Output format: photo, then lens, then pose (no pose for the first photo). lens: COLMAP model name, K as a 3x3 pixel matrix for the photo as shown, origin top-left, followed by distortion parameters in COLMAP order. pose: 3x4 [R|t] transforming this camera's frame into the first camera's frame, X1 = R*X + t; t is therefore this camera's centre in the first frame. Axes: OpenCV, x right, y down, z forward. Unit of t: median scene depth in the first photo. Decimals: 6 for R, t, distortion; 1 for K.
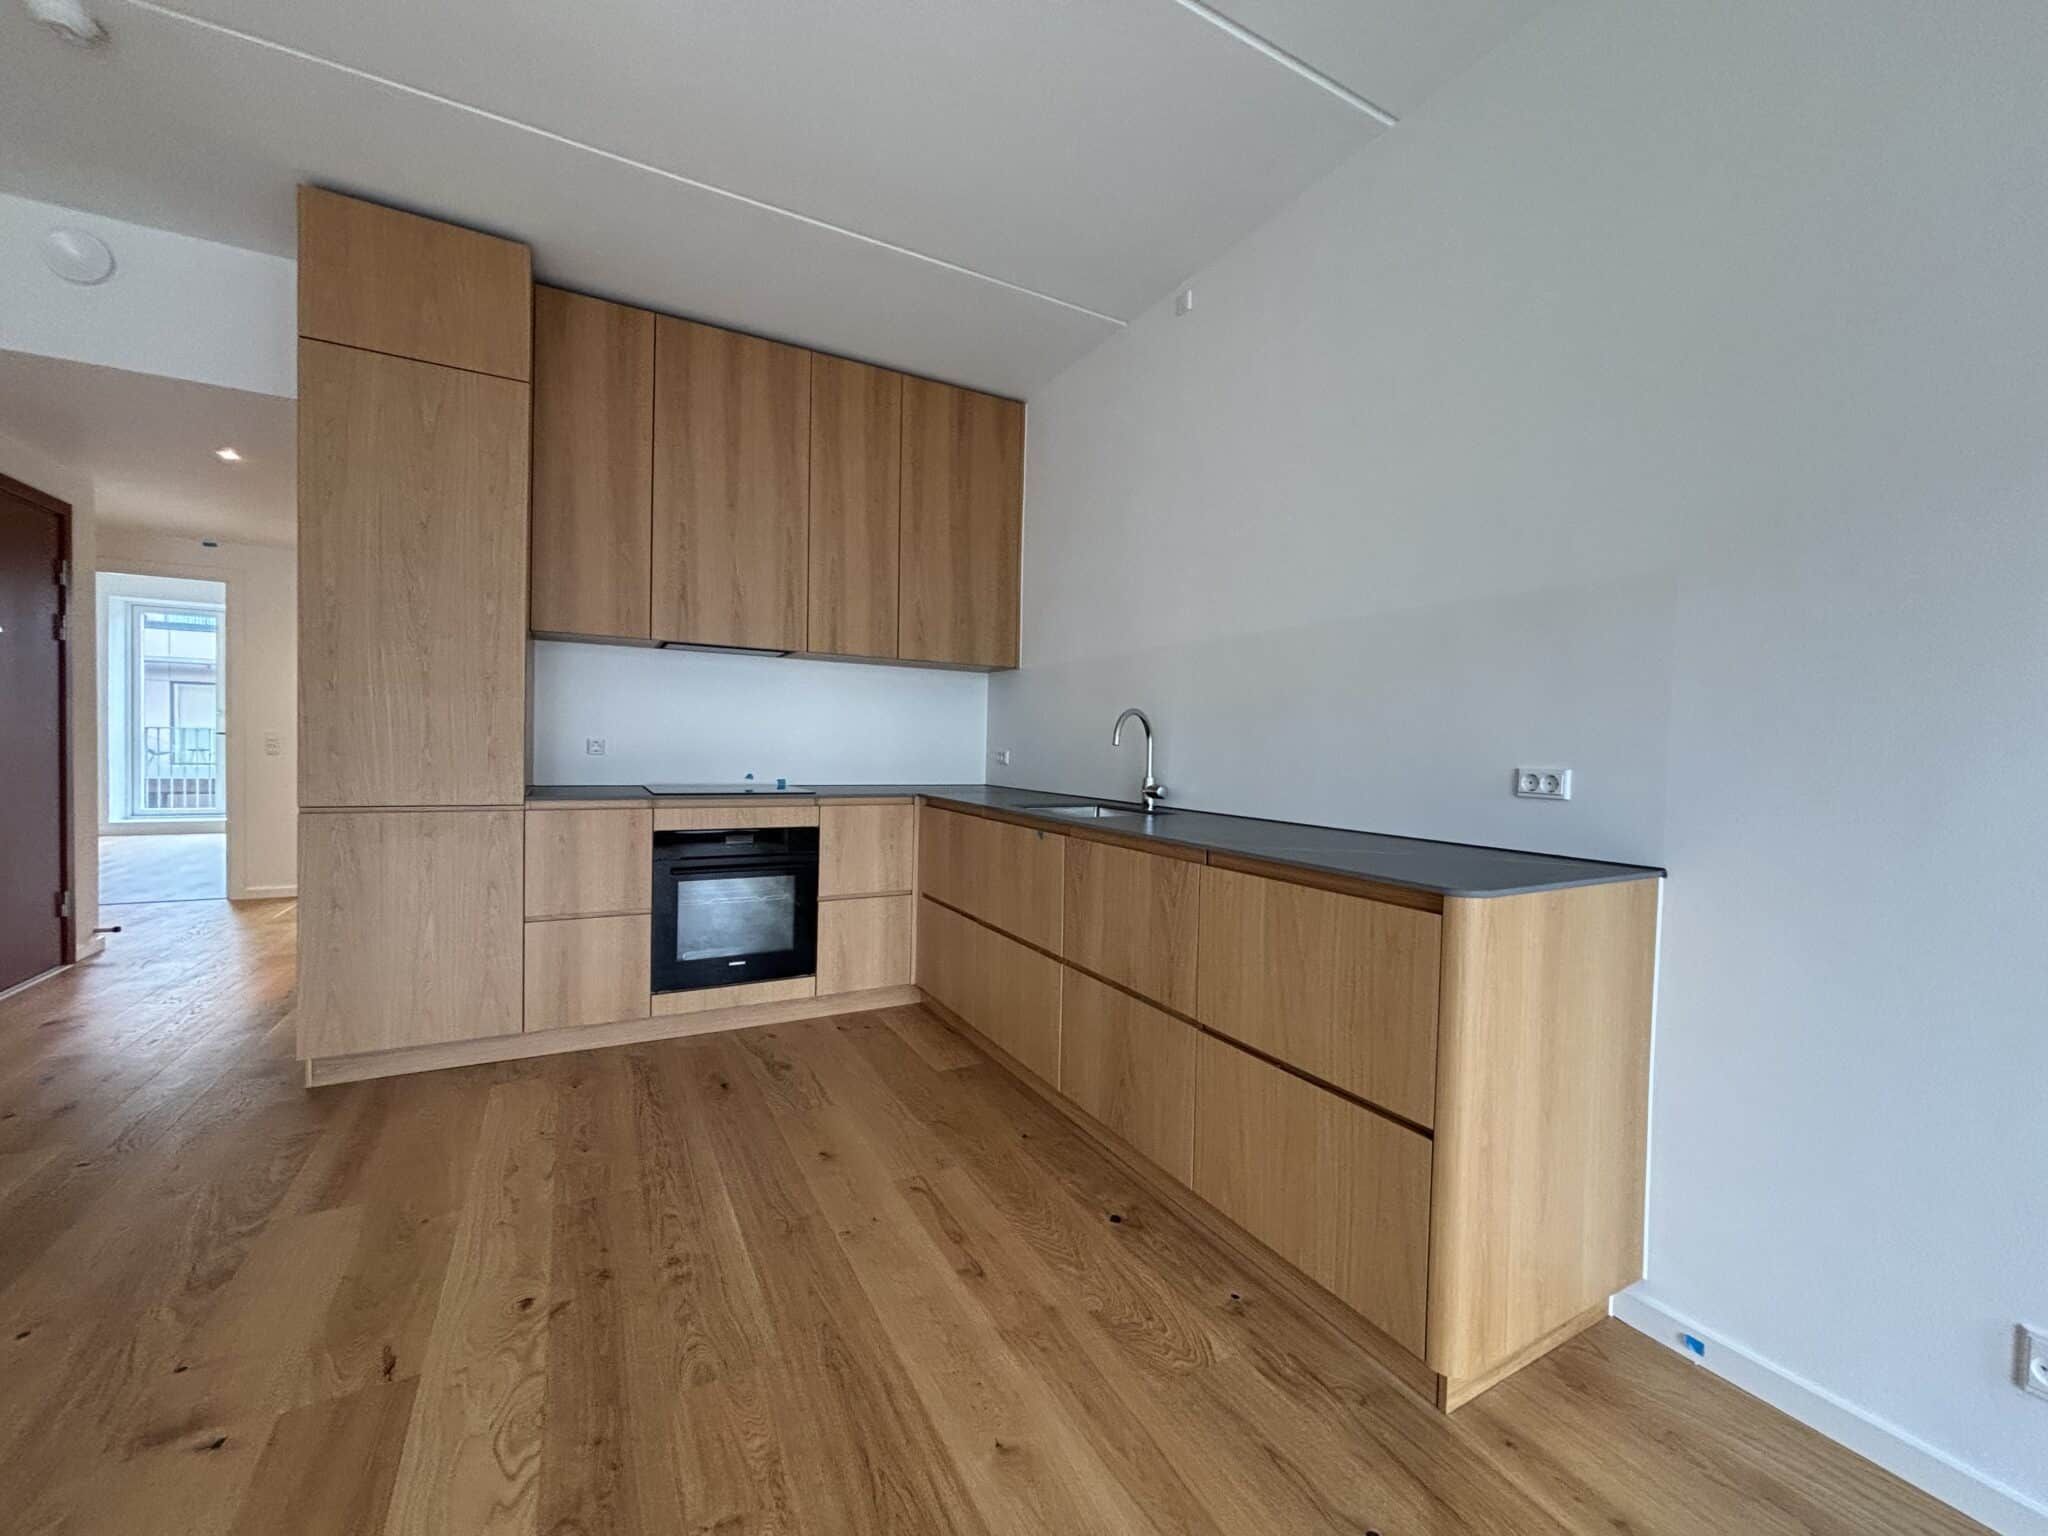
lens RADIAL K [[822.2, 0, 1024.0], [0, 822.2, 768.0], [0, 0, 1]] dist [0.014052, -0.006205]
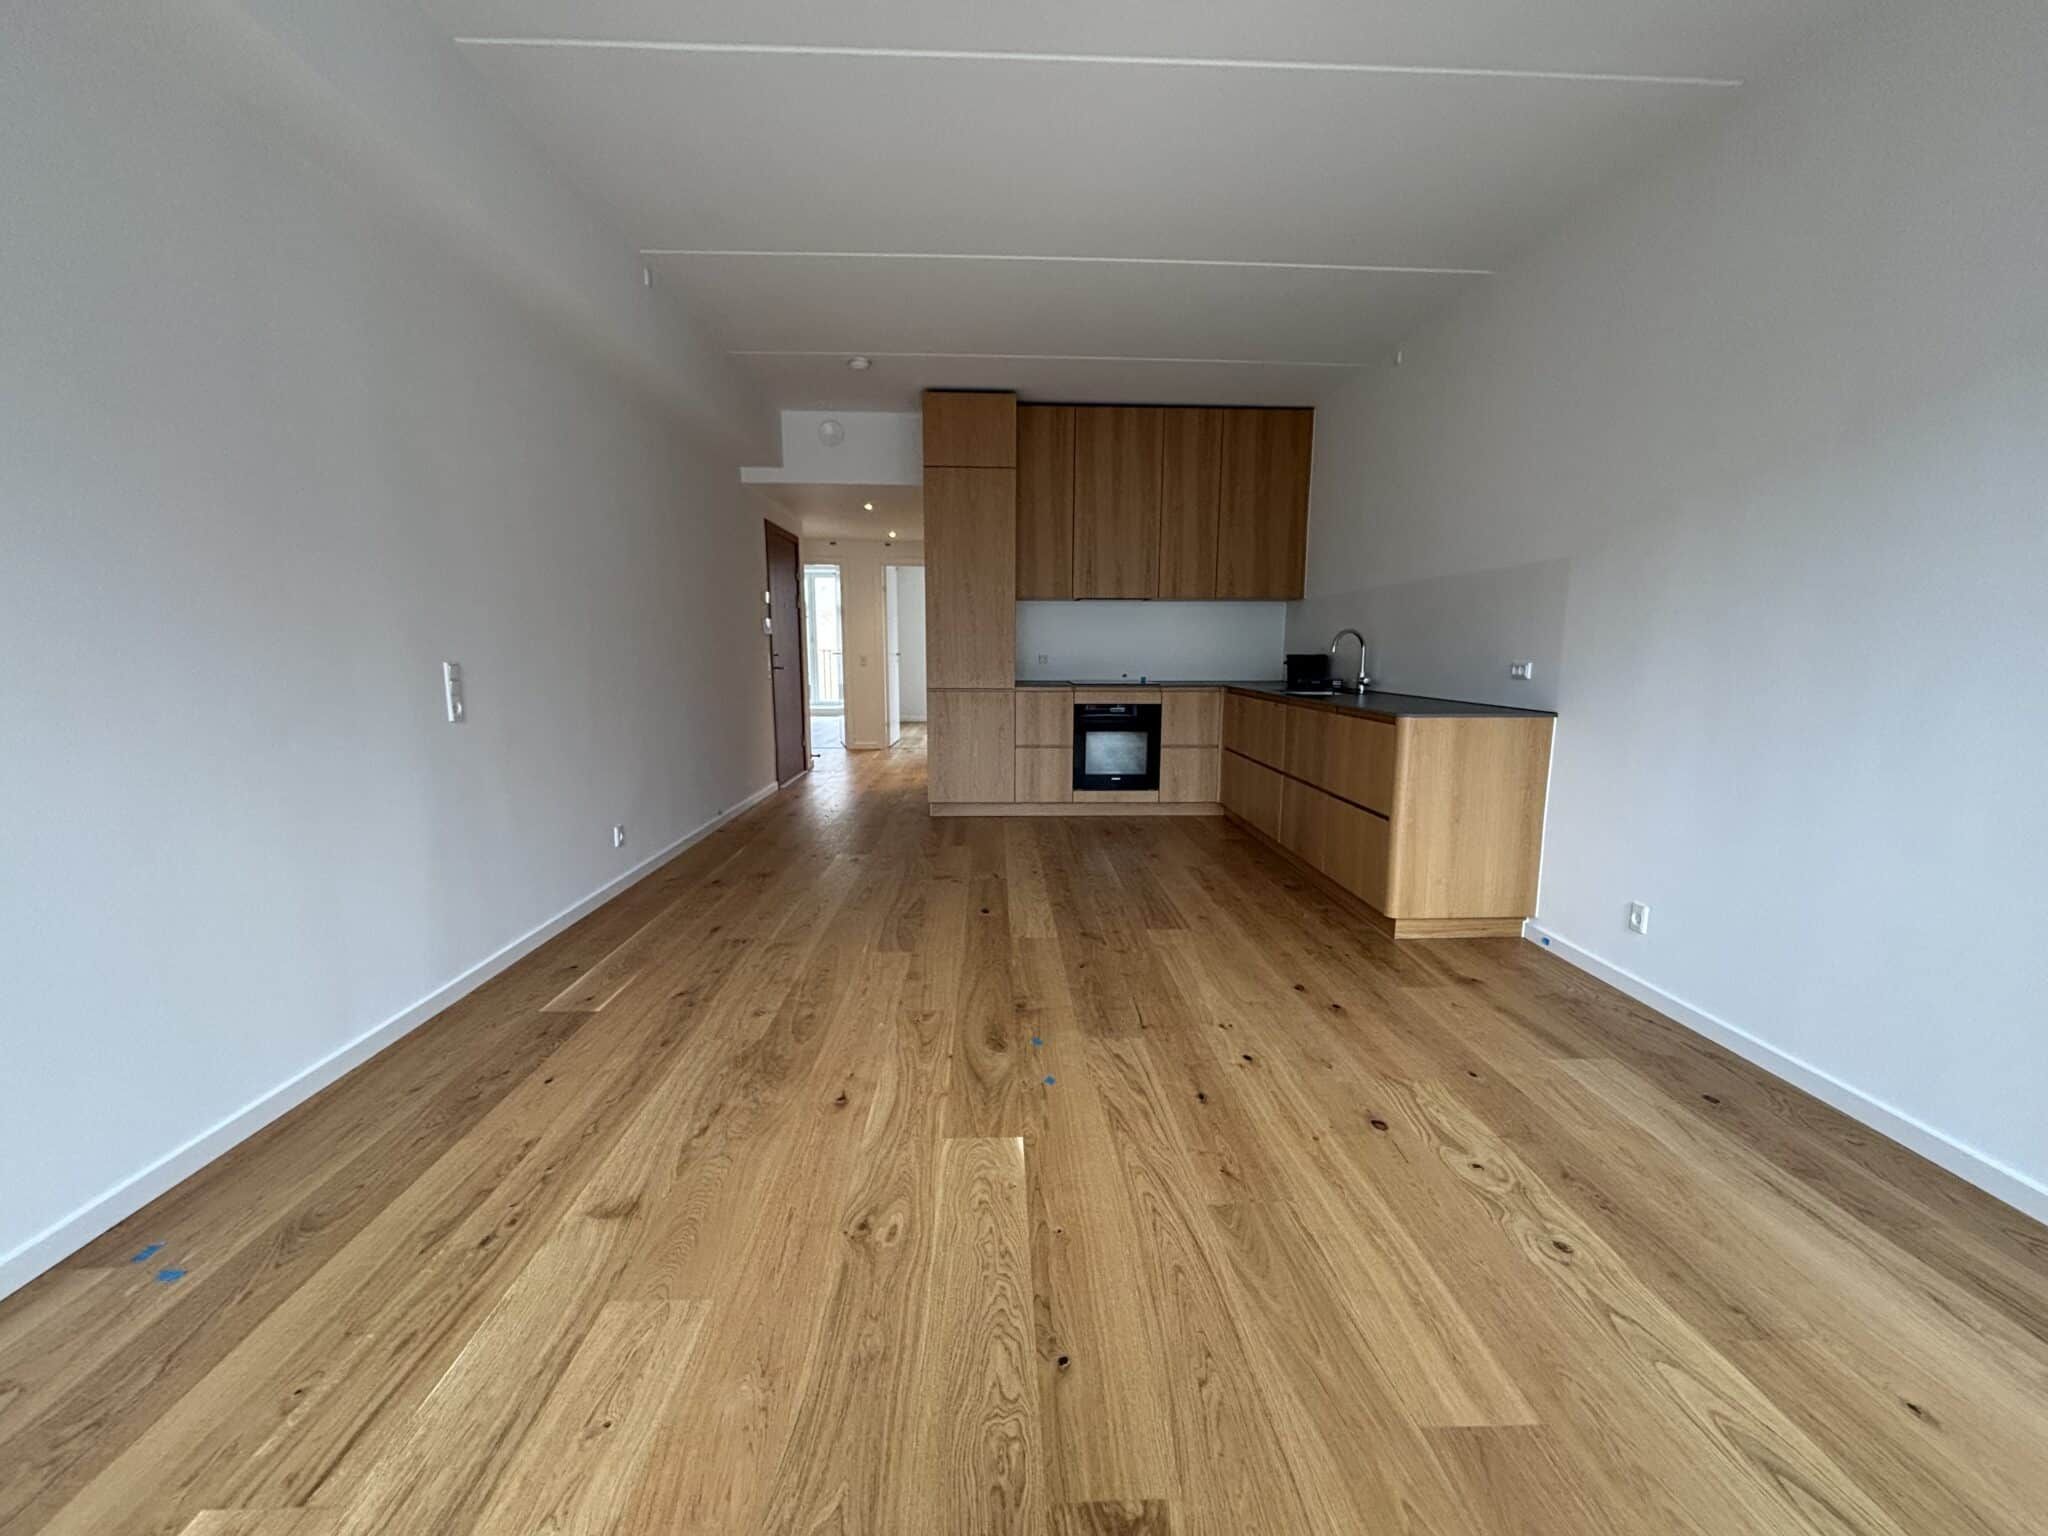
lens RADIAL K [[822.2, 0, 1024.0], [0, 822.2, 768.0], [0, 0, 1]] dist [0.014052, -0.006205]
pose [[0.895561, 0.044229, -0.442735, 0.271631], [0.004521, 0.994091, 0.108453, 0.018108], [0.444916, -0.099128, 0.890069, -0.700818]]
